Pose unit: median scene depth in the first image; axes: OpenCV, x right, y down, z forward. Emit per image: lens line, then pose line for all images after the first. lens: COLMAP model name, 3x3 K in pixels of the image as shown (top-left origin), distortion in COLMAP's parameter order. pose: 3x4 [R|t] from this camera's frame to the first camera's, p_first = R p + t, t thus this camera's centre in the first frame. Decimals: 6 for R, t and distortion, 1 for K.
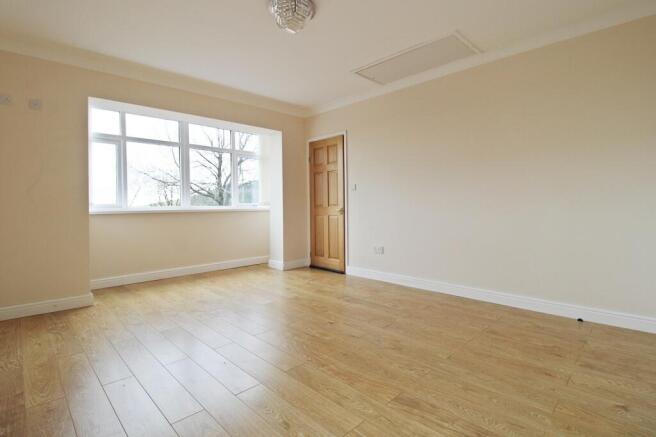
lens RADIAL K [[320.1, 0, 328.9], [0, 320.1, 207.8], [0, 0, 1]] dist [-0.002533, -0.000723]
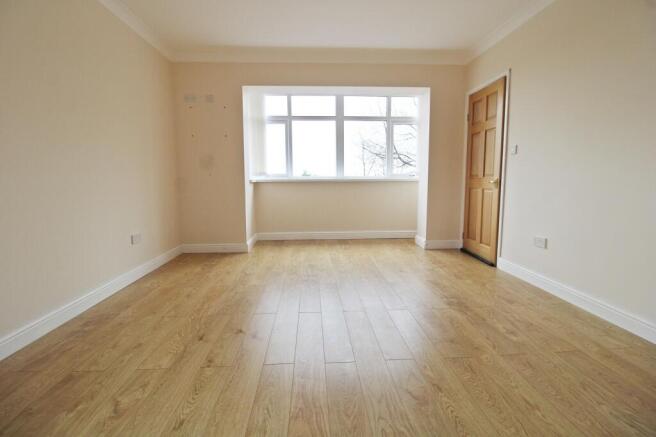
lens RADIAL K [[303.9, 0, 331.3], [0, 303.9, 208.9], [0, 0, 1]] dist [0.002485, -0.012941]
pose [[0.754487, 0.075157, -0.651997, 0.204281], [-0.008640, 0.994473, 0.104637, -0.001330], [0.656258, -0.073314, 0.750966, 0.207273]]
